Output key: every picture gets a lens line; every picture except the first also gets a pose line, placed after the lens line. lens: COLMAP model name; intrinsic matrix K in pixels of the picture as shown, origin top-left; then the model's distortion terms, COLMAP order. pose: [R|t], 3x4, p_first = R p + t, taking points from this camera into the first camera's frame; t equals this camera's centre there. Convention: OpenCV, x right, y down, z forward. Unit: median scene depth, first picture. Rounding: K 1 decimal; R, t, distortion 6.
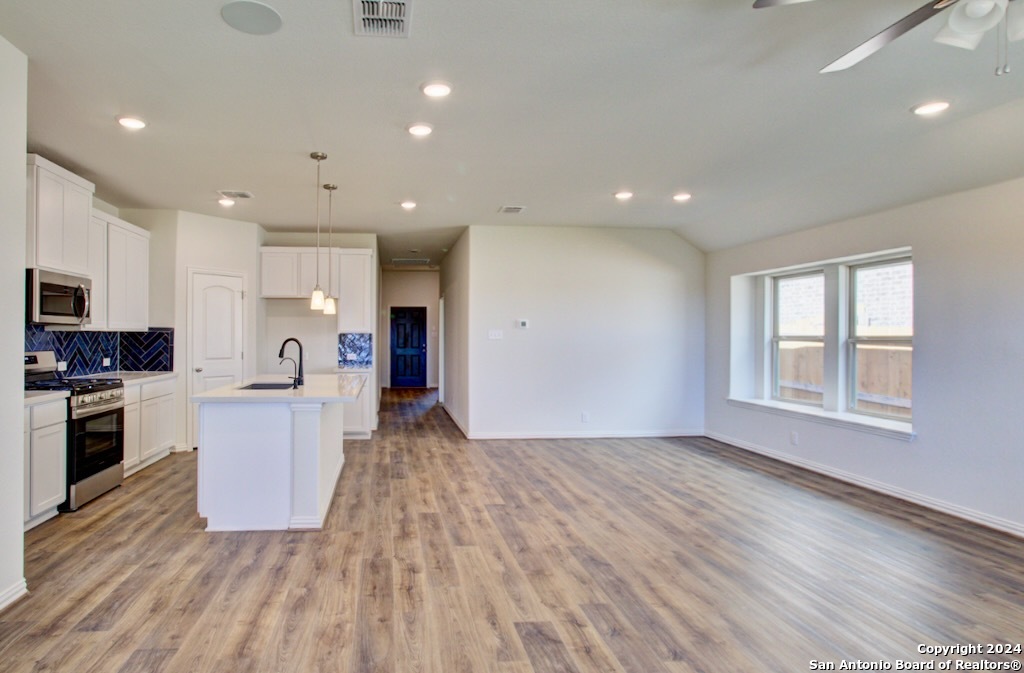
lens RADIAL K [[538.4, 0, 406.6], [0, 538.4, 335.4], [0, 0, 1]] dist [-0.000171, -0.001061]
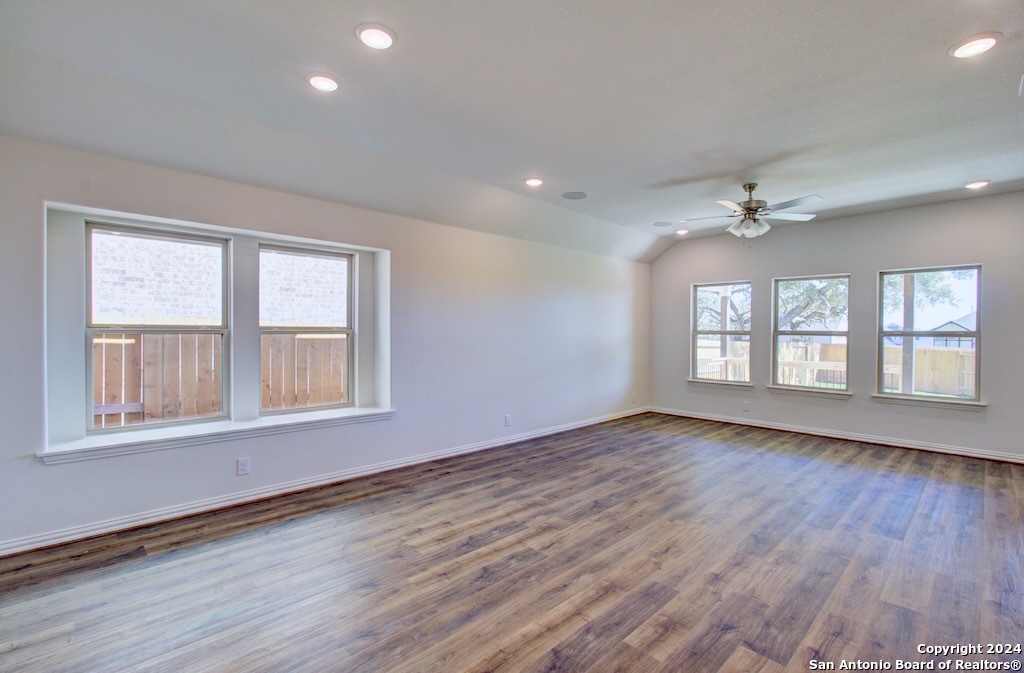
lens RADIAL K [[466.9, 0, 519.9], [0, 466.9, 336.1], [0, 0, 1]] dist [-0.003187, 0.000333]
pose [[-0.677752, -0.011770, 0.735196, -0.003537], [-0.009162, 0.999929, 0.007562, 0.006155], [-0.735233, -0.001611, -0.677812, 1.377377]]
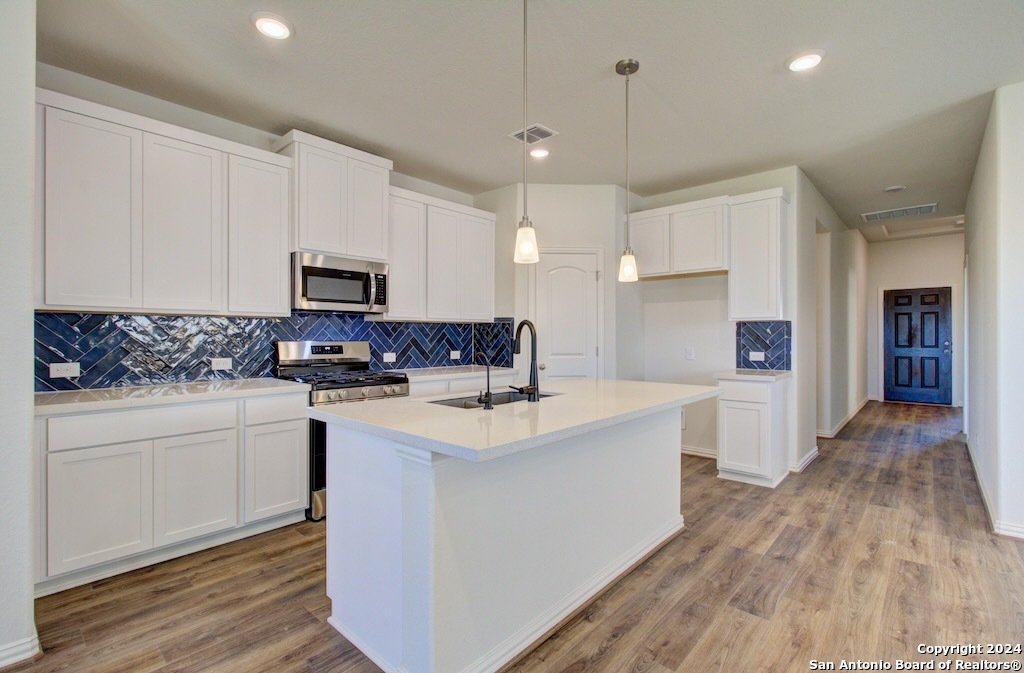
lens RADIAL K [[466.9, 0, 519.9], [0, 466.9, 336.1], [0, 0, 1]] dist [-0.003187, 0.000333]
pose [[0.725026, -0.002665, -0.688716, 0.138656], [0.003695, 0.999993, 0.000021, 0.021911], [0.688711, -0.002560, 0.725031, 0.610656]]
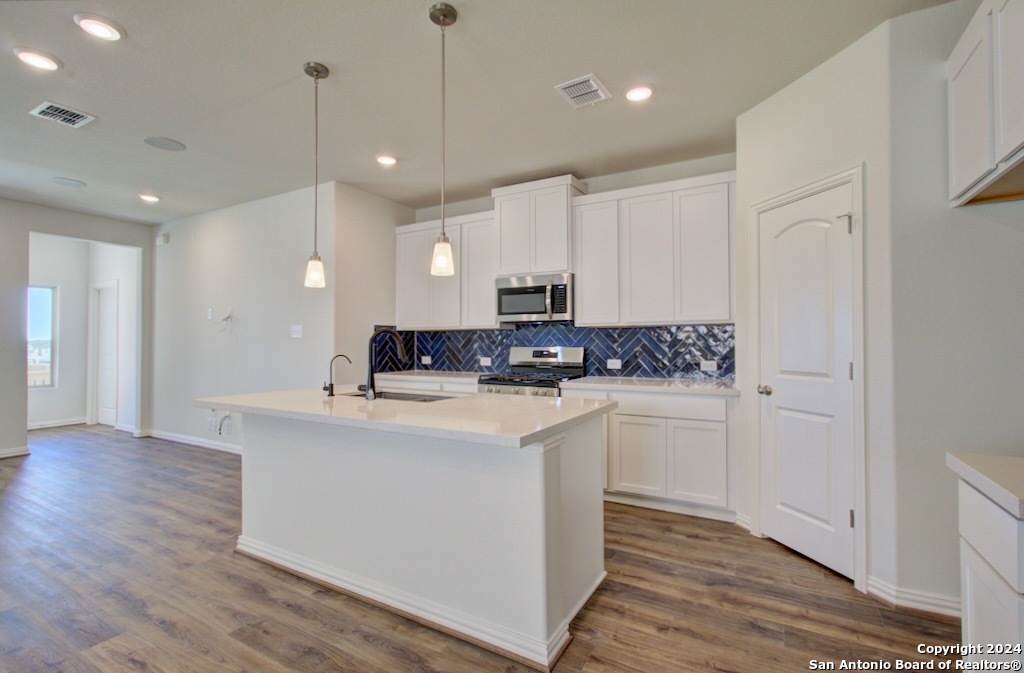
lens RADIAL K [[466.3, 0, 501.2], [0, 466.3, 336.7], [0, 0, 1]] dist [-0.009967, 0.000458]
pose [[-0.532763, -0.011888, -0.846181, 0.202128], [0.003412, 0.999863, -0.016196, 0.024173], [0.846258, -0.011516, -0.532649, 1.422751]]
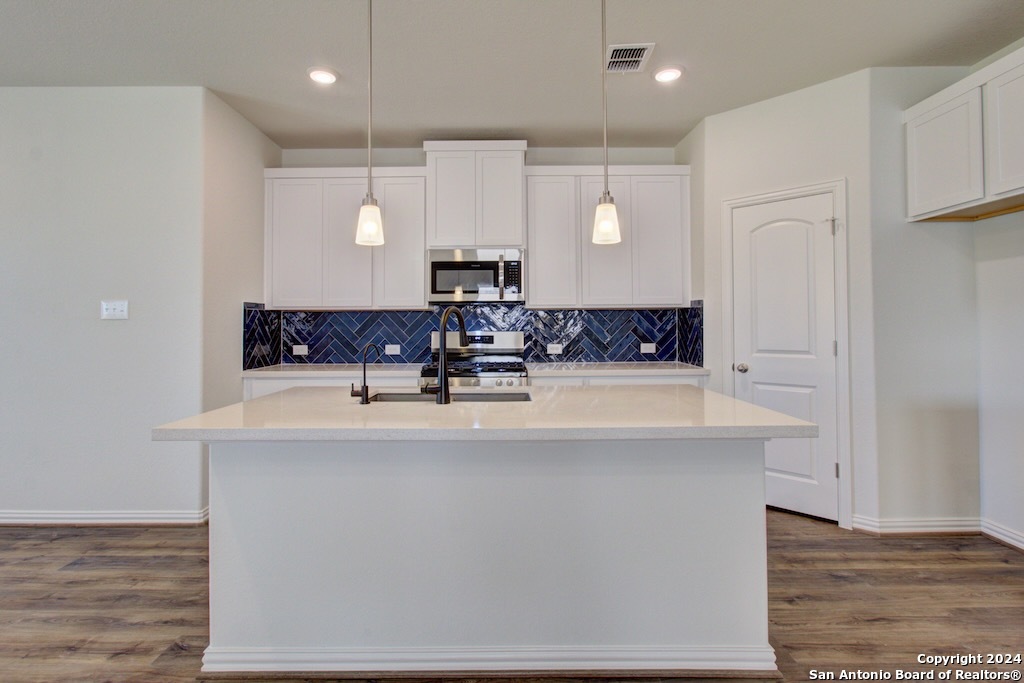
lens RADIAL K [[507.5, 0, 493.1], [0, 507.5, 320.6], [0, 0, 1]] dist [-0.002461, -0.001038]
pose [[-0.034748, -0.013846, -0.999300, 0.256692], [0.007781, 0.999870, -0.014124, 0.023930], [0.999366, -0.008267, -0.034636, 1.035993]]
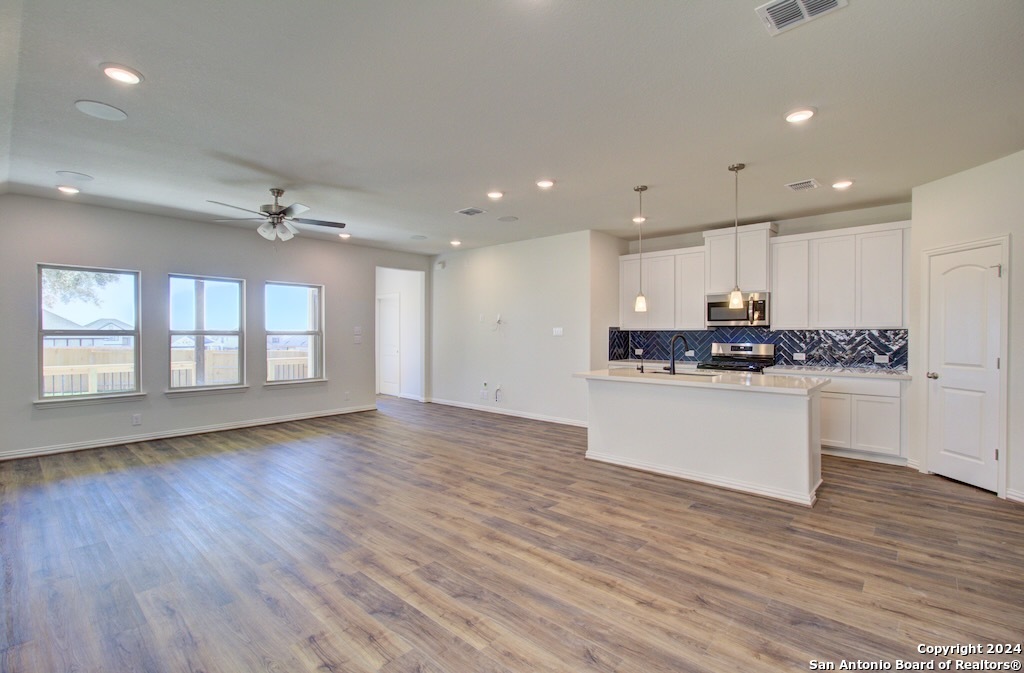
lens RADIAL K [[457.0, 0, 512.0], [0, 457.0, 336.5], [0, 0, 1]] dist [0.001839, 0.000030]
pose [[-0.691804, 0.001344, -0.722084, 0.757114], [-0.001218, 0.999995, 0.003028, 0.005952], [0.722085, 0.002974, -0.691798, 1.415457]]
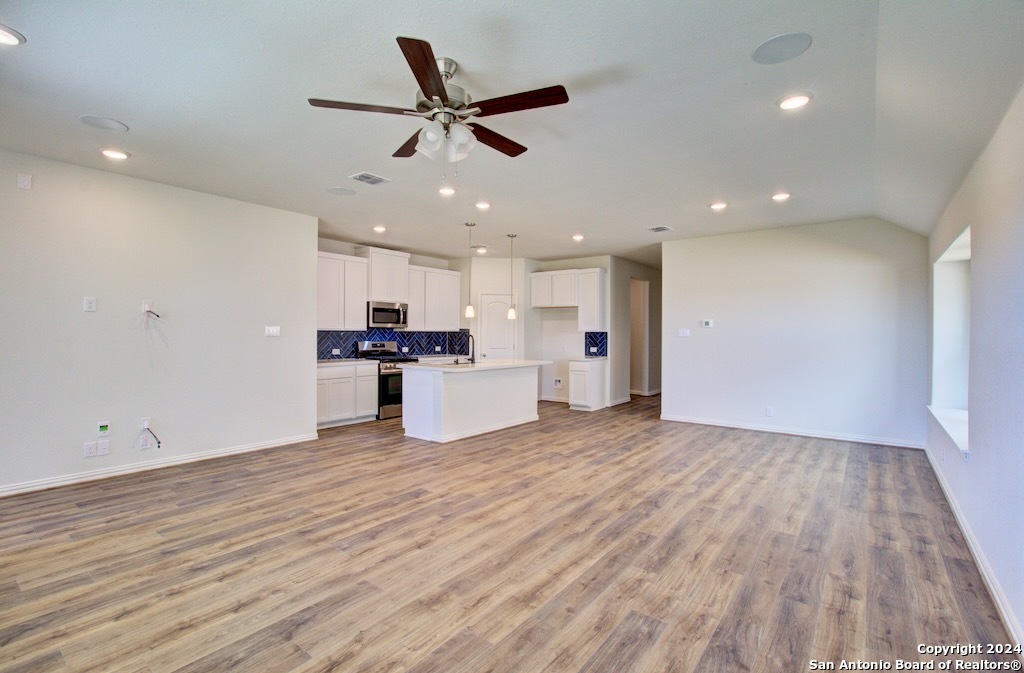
lens RADIAL K [[455.8, 0, 508.9], [0, 455.8, 348.2], [0, 0, 1]] dist [-0.003571, 0.000164]
pose [[0.757632, 0.021999, -0.652311, 0.789549], [-0.000755, 0.999461, 0.032830, -0.001379], [0.652681, -0.024380, 0.757240, 0.010417]]
